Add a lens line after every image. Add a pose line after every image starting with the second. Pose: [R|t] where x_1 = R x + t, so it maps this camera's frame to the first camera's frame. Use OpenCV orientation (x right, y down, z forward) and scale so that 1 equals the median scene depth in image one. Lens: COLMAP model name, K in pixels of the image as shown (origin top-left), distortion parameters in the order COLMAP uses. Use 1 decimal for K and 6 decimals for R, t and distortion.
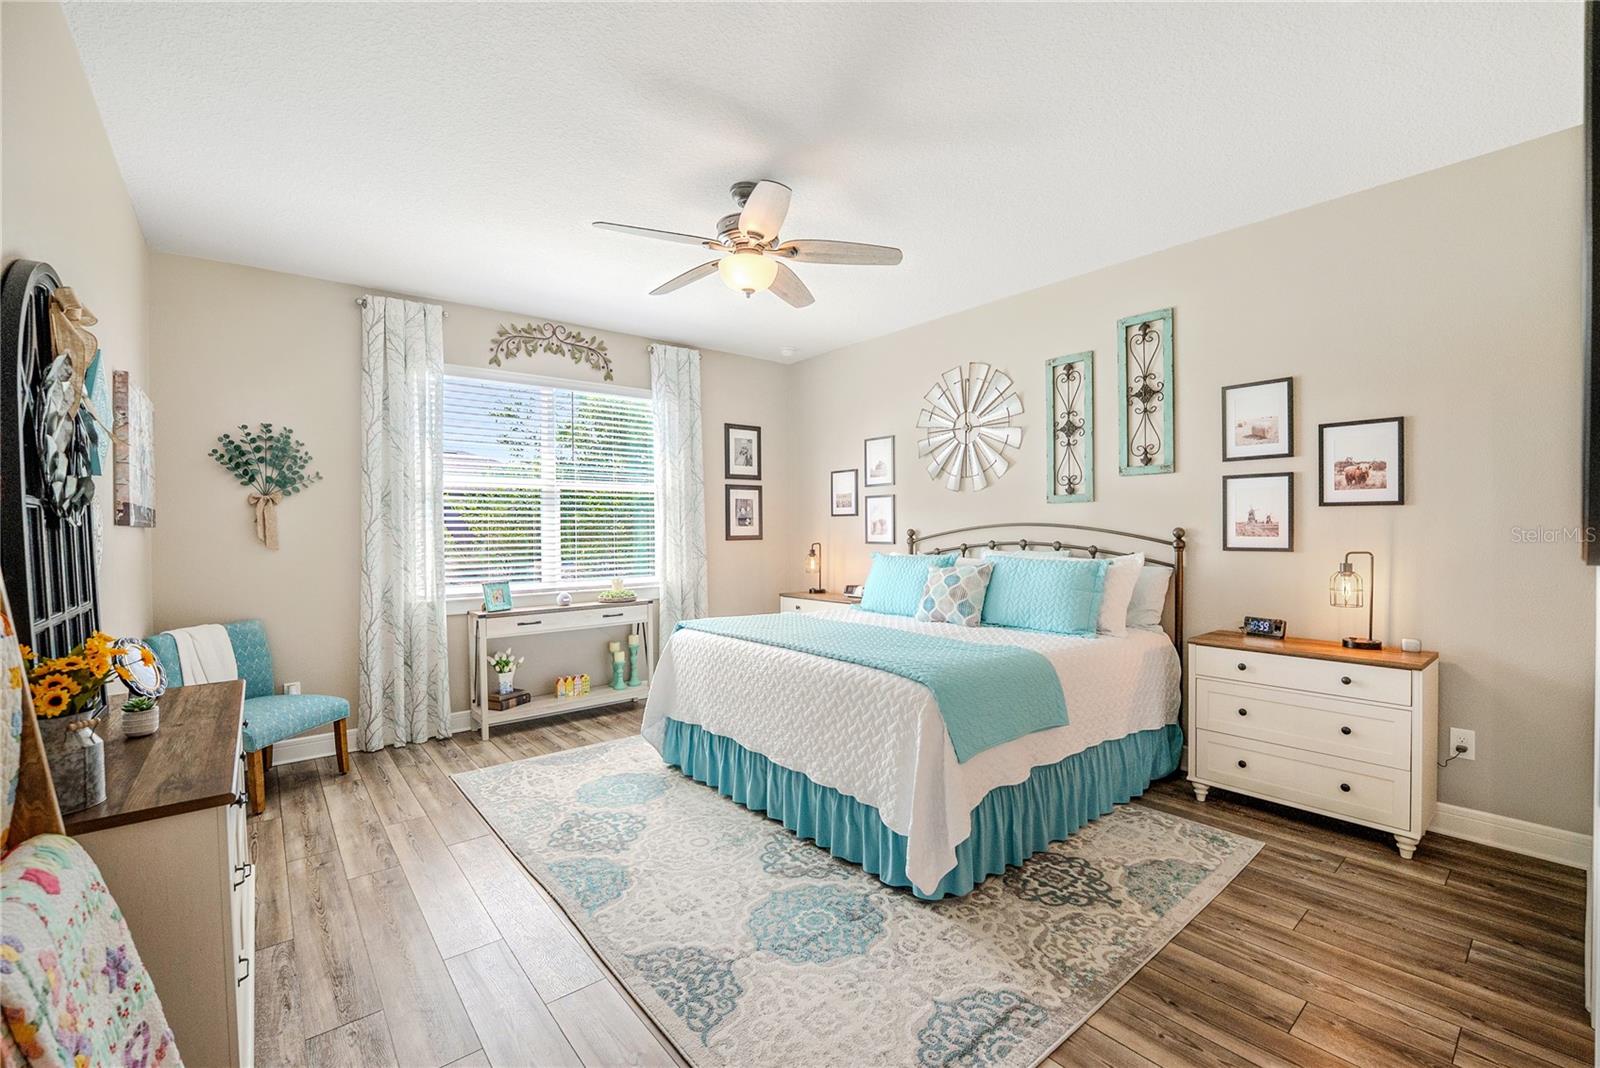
lens RADIAL K [[665.5, 0, 795.7], [0, 665.5, 525.3], [0, 0, 1]] dist [-0.021896, 0.000166]
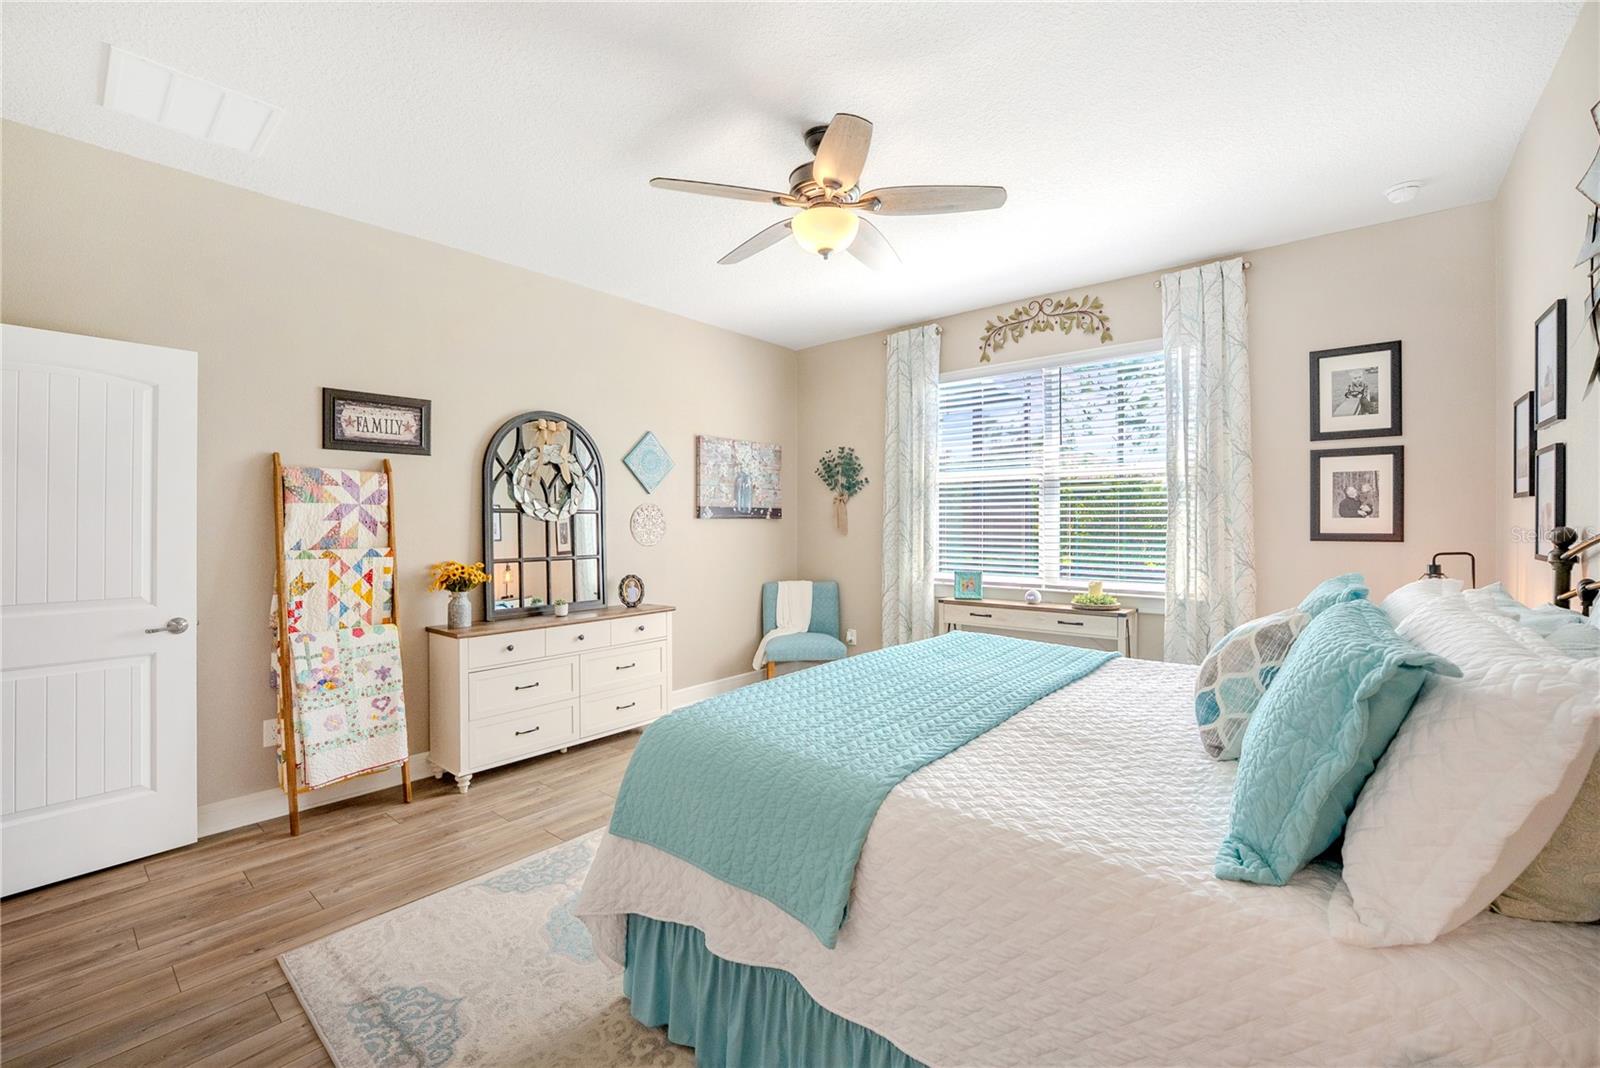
lens RADIAL K [[663.1, 0, 797.1], [0, 663.1, 517.7], [0, 0, 1]] dist [-0.021445, -0.000050]
pose [[0.194718, 0.002799, -0.980855, 0.554671], [0.004743, 0.999982, 0.003795, -0.004816], [0.980848, -0.005391, 0.194701, 0.567473]]
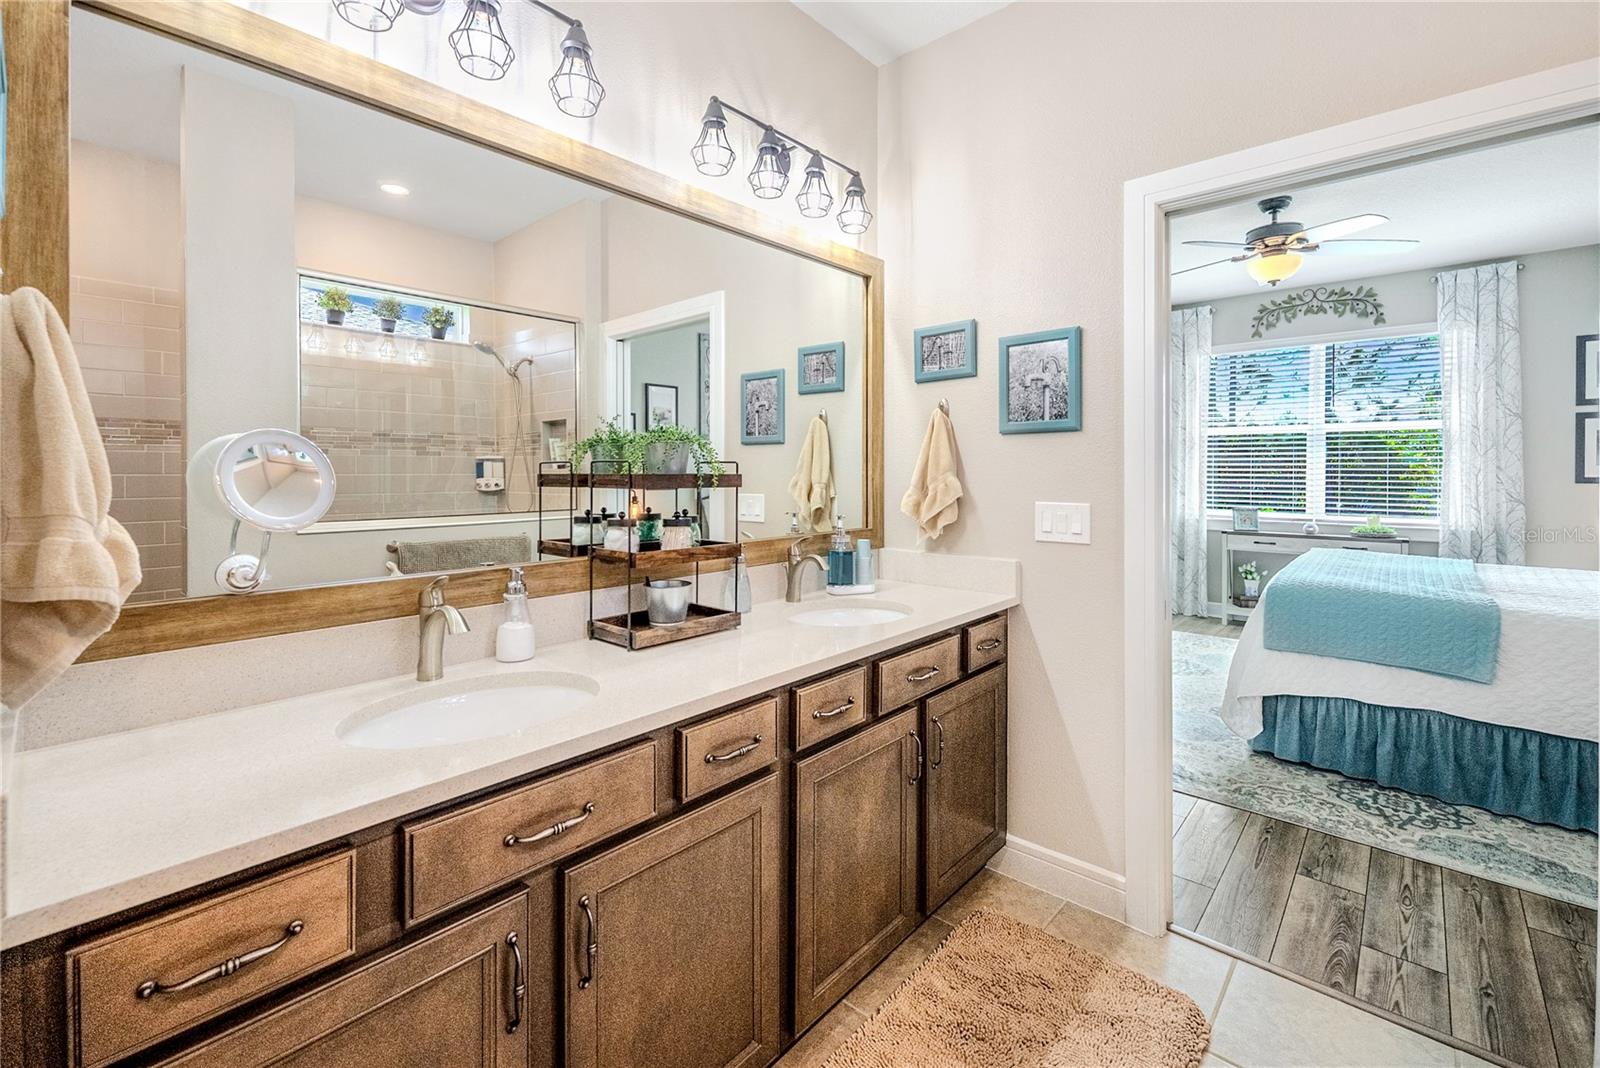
lens RADIAL K [[678.8, 0, 810.7], [0, 678.8, 471.6], [0, 0, 1]] dist [0.000288, 0.000162]
pose [[0.164974, 0.012755, -0.986215, 0.759923], [0.004710, 0.999895, 0.013720, -0.009364], [0.986287, -0.006908, 0.164896, -0.059298]]
